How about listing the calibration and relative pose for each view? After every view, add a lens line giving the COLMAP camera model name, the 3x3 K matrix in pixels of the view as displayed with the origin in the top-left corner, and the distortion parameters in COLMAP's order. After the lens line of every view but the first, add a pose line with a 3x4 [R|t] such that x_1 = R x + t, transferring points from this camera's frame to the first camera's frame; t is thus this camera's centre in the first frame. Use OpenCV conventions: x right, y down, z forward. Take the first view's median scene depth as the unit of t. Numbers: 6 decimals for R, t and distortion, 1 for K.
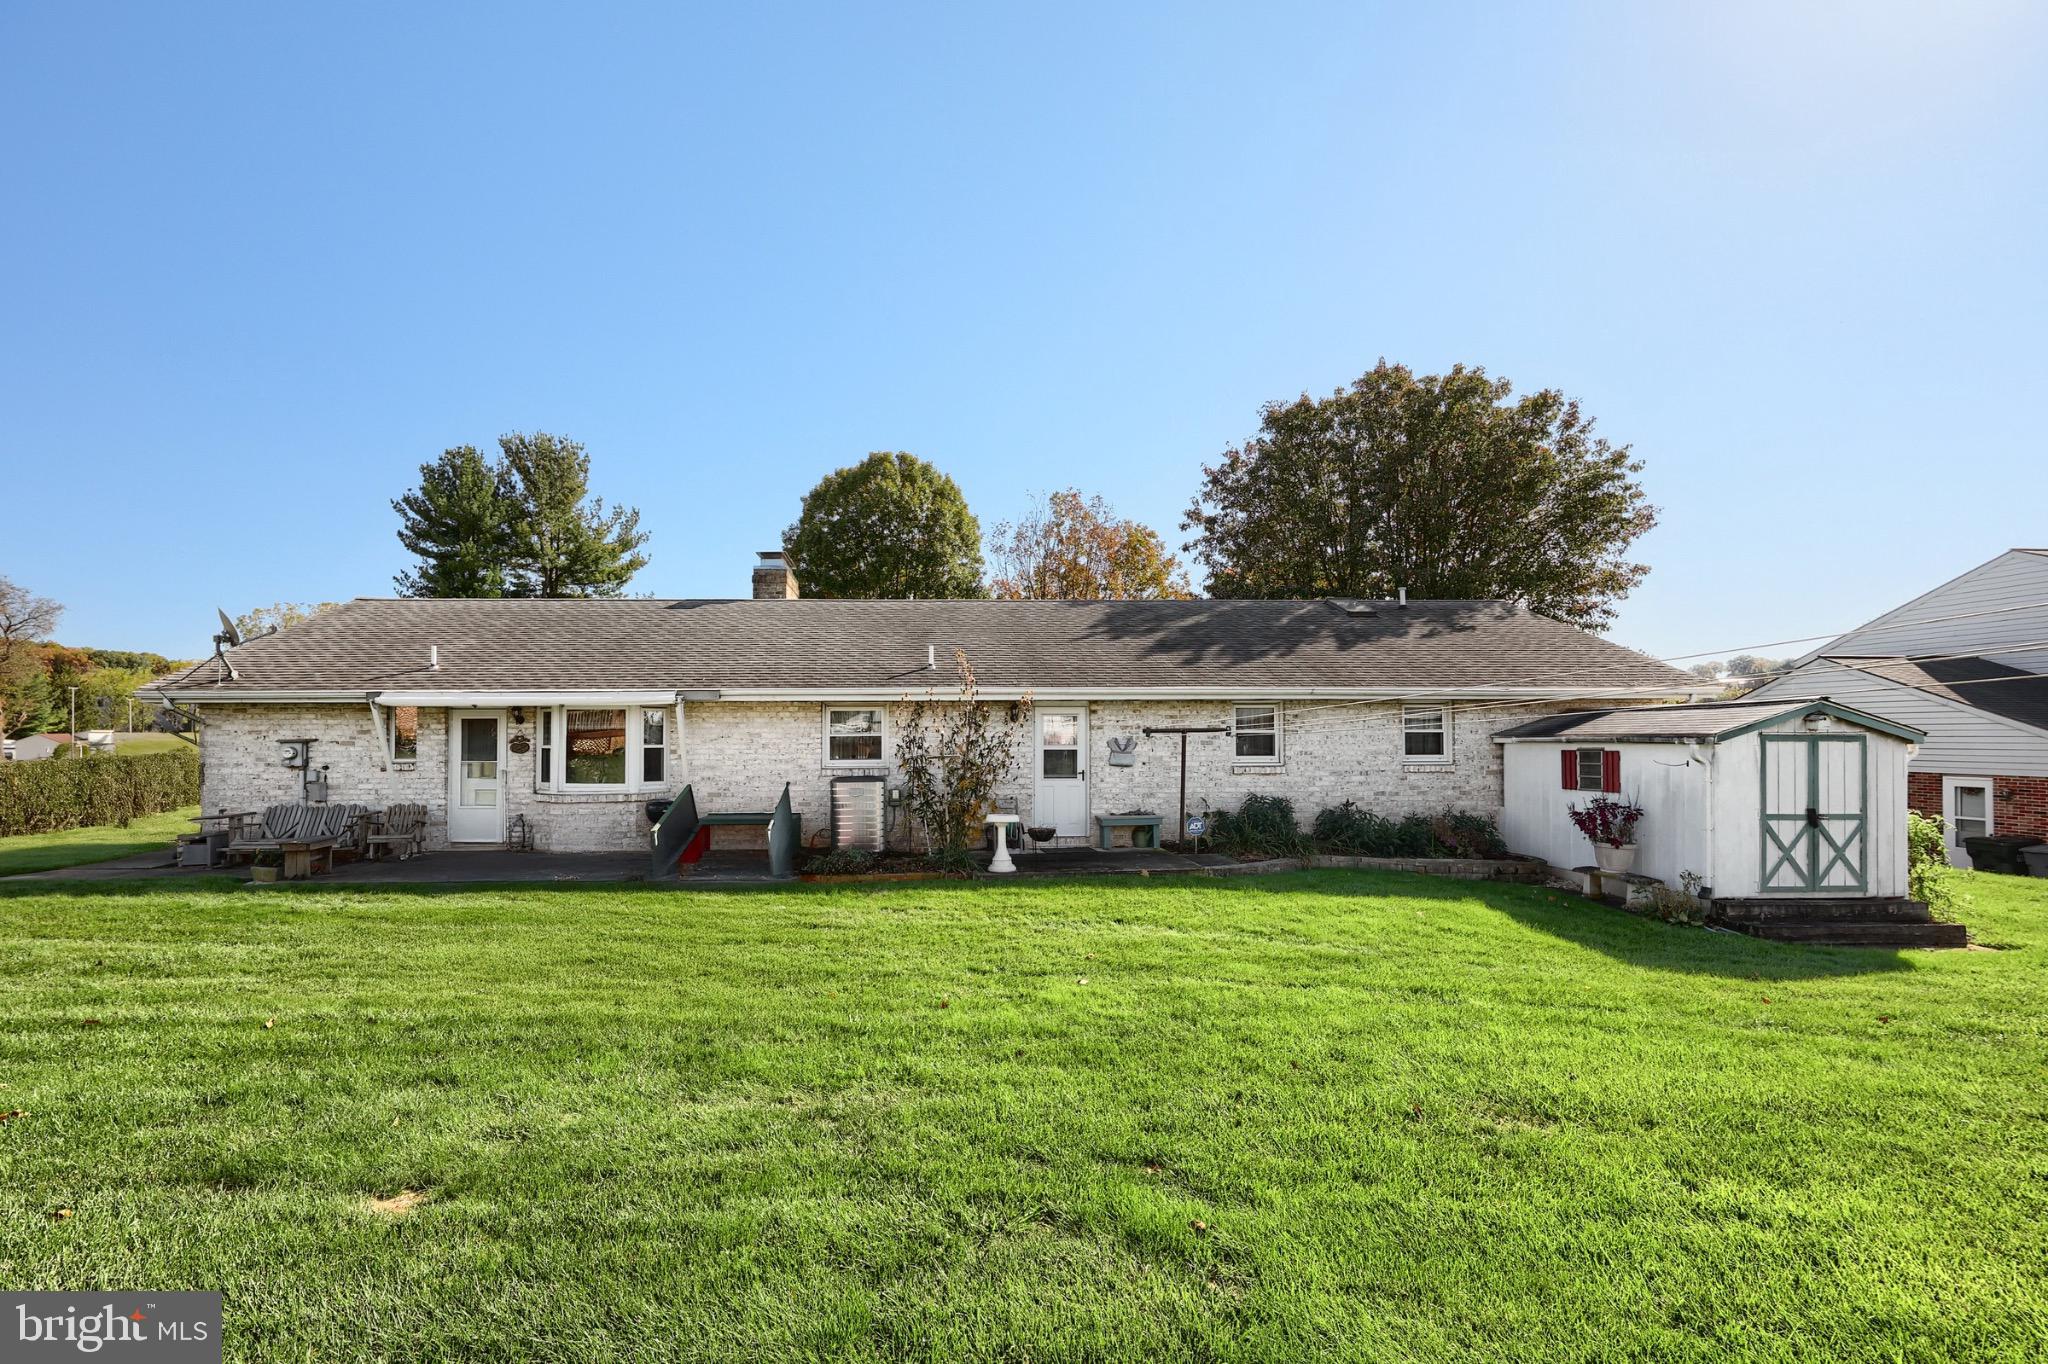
lens RADIAL K [[938.5, 0, 1023.4], [0, 938.5, 744.8], [0, 0, 1]] dist [-0.004009, -0.000296]
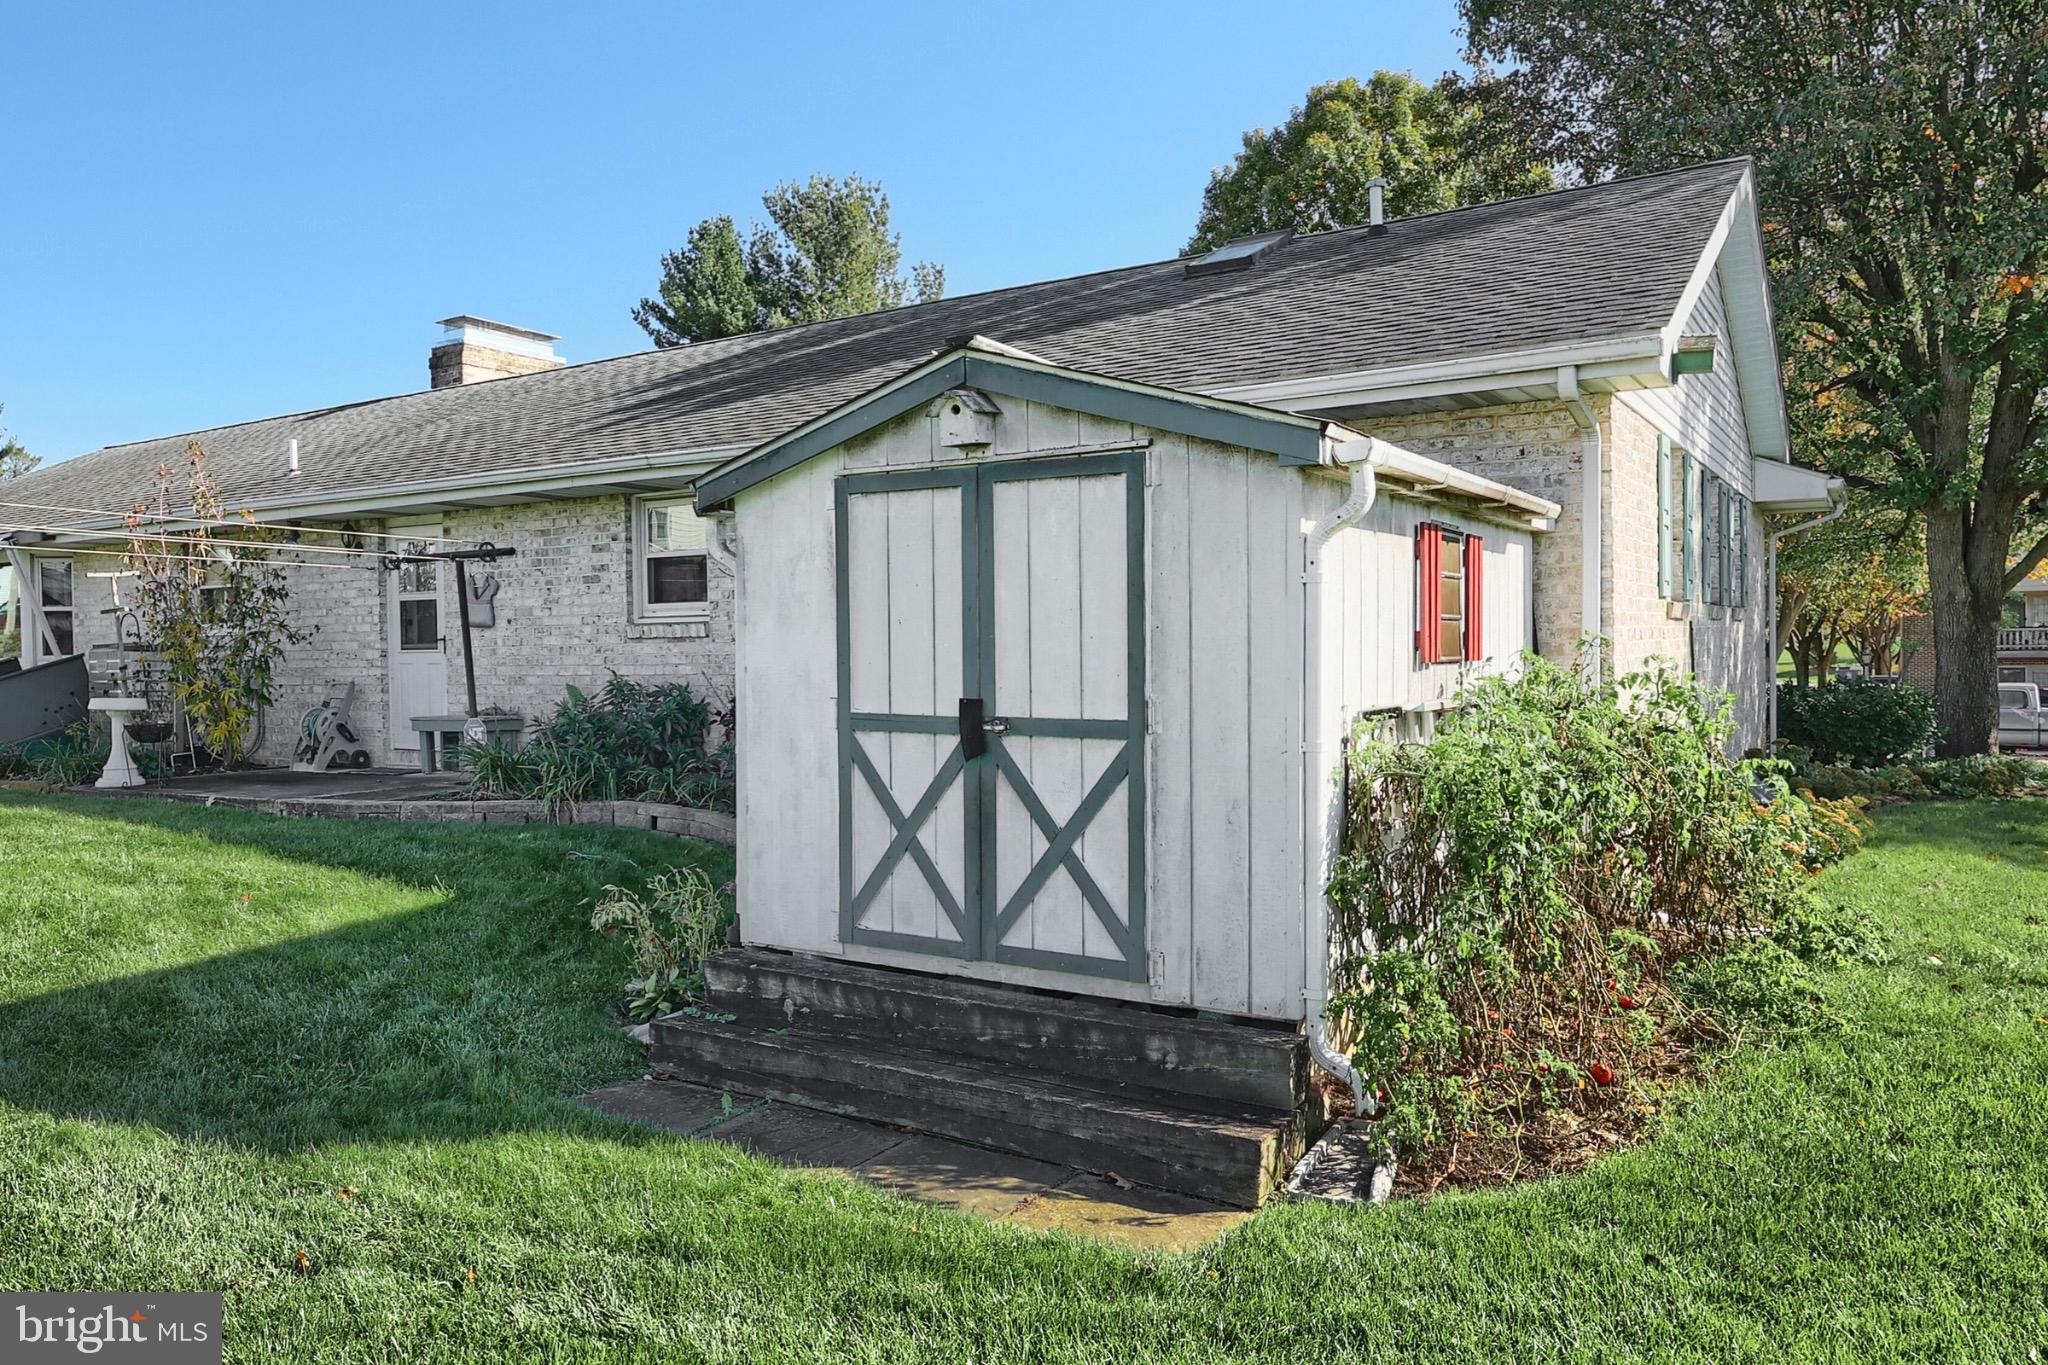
lens RADIAL K [[1663.2, 0, 1024.0], [0, 1663.2, 682.5], [0, 0, 1]] dist [-0.001200, -0.001167]
pose [[0.755041, 0.003778, -0.655666, 1.008364], [0.006347, 0.999894, 0.013070, 0.045661], [0.655647, -0.014030, 0.754938, 0.482322]]
